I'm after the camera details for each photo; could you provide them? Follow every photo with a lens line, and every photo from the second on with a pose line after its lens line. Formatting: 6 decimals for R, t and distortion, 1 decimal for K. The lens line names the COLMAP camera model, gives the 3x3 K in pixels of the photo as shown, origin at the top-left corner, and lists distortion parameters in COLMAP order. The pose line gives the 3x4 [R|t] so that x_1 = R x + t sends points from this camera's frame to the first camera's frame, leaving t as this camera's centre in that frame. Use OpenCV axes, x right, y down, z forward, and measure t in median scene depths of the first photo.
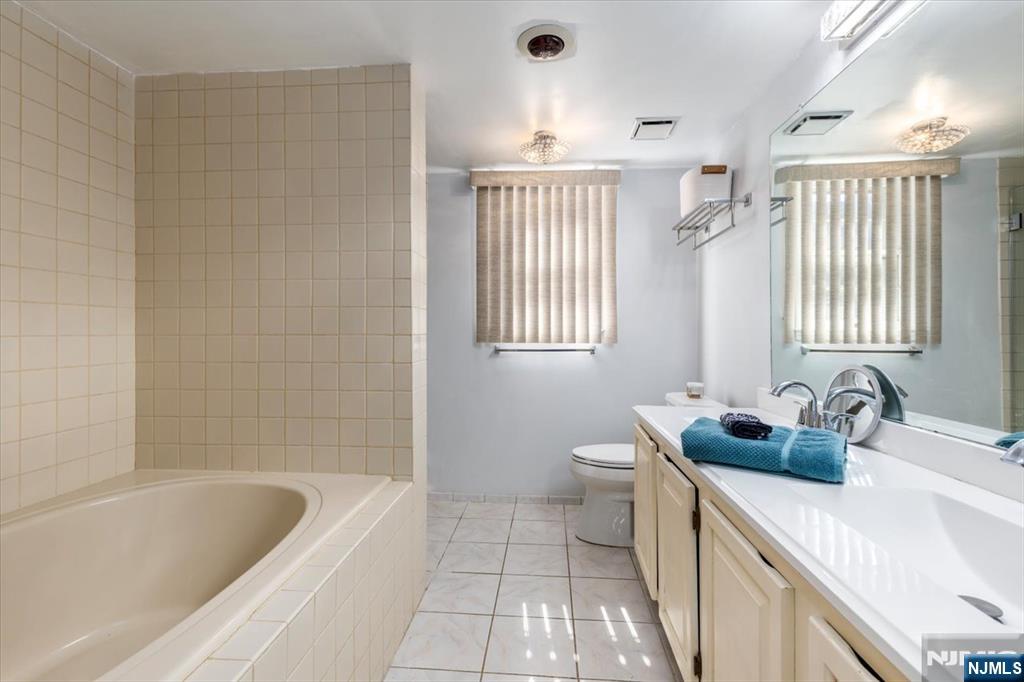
lens RADIAL K [[464.7, 0, 512.5], [0, 464.7, 333.6], [0, 0, 1]] dist [0.007889, -0.000079]
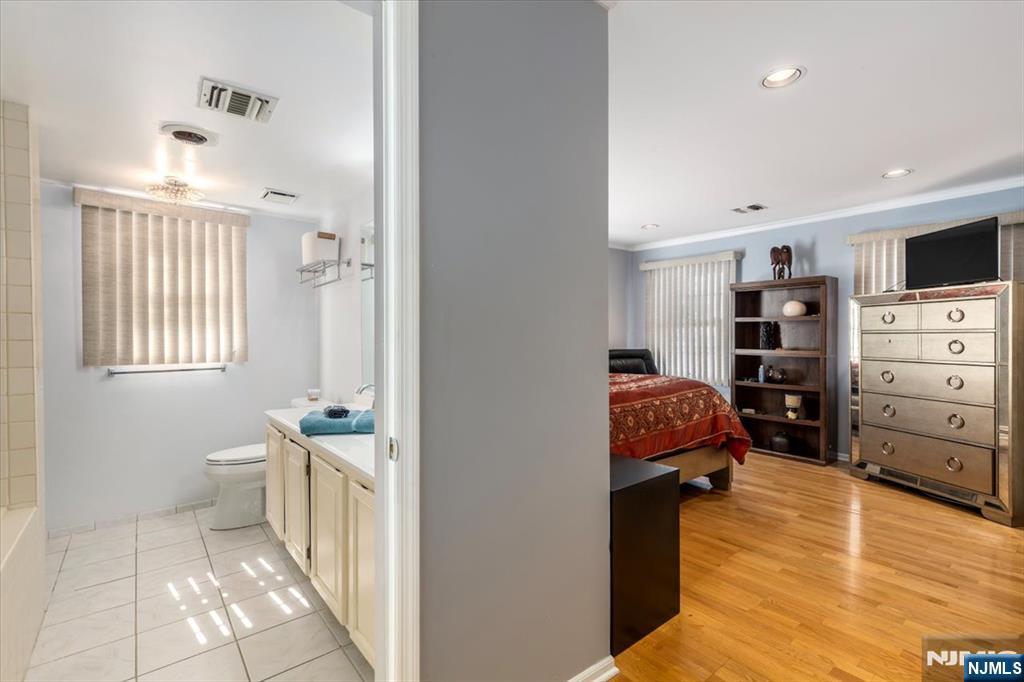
lens RADIAL K [[464.7, 0, 512.5], [0, 464.7, 333.6], [0, 0, 1]] dist [0.007889, -0.000079]
pose [[0.725313, -0.000725, 0.688419, -0.102987], [0.007311, 0.999951, -0.006649, -0.037125], [-0.688380, 0.009856, 0.725283, -0.325980]]
